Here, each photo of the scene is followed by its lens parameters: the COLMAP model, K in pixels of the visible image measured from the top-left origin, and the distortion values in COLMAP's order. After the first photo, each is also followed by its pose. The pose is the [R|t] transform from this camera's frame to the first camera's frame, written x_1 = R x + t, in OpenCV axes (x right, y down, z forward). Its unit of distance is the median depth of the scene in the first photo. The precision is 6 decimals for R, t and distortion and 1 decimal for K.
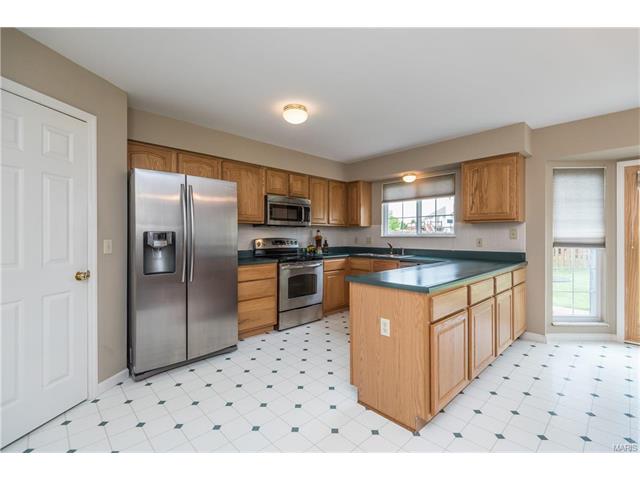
lens RADIAL K [[298.6, 0, 320.9], [0, 298.6, 235.8], [0, 0, 1]] dist [0.029144, -0.012493]
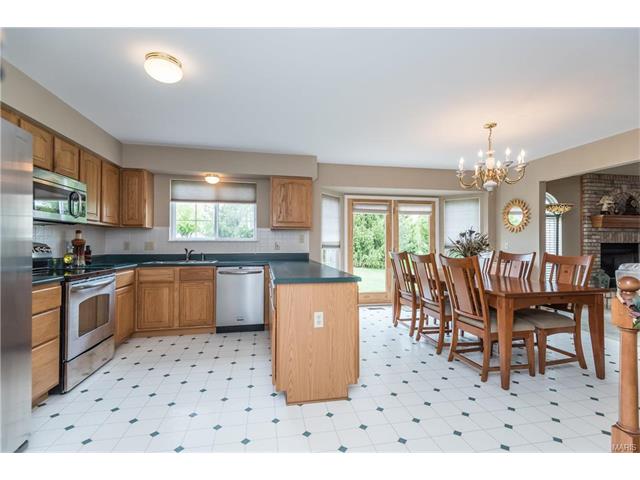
lens RADIAL K [[298.6, 0, 322.2], [0, 298.6, 246.6], [0, 0, 1]] dist [0.029144, -0.012493]
pose [[0.525858, -0.007495, 0.850539, -0.402661], [0.002485, 0.999970, 0.007275, 0.018149], [-0.850569, -0.001713, 0.525861, 0.240471]]
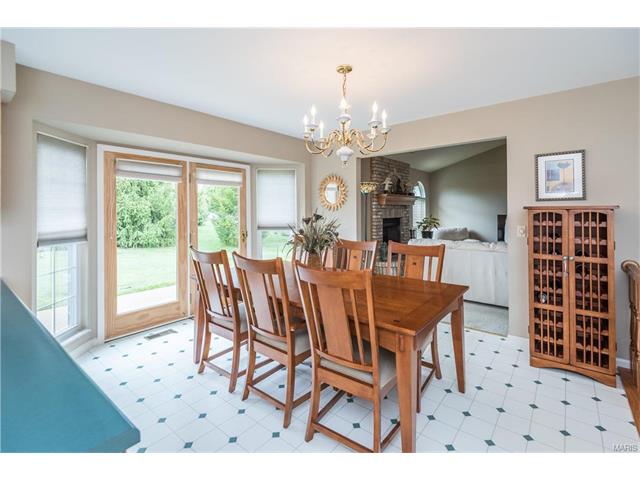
lens RADIAL K [[298.6, 0, 322.2], [0, 298.6, 208.5], [0, 0, 1]] dist [0.029144, -0.012493]
pose [[-0.140496, 0.008538, 0.990044, -0.001377], [0.012140, 0.999903, -0.006900, -0.034514], [-0.990007, 0.011049, -0.140586, 0.426282]]
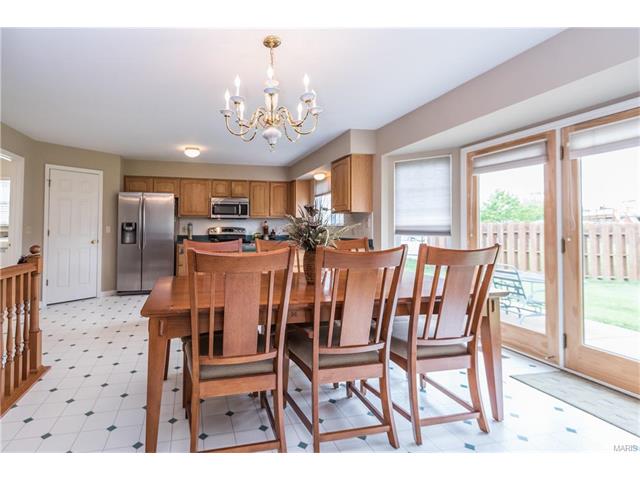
lens RADIAL K [[298.6, 0, 249.3], [0, 298.6, 220.9], [0, 0, 1]] dist [0.029144, -0.012493]
pose [[0.848081, -0.011041, -0.529751, 0.830006], [-0.001522, 0.999728, -0.023273, 0.013889], [0.529864, 0.020544, 0.847834, -0.181630]]
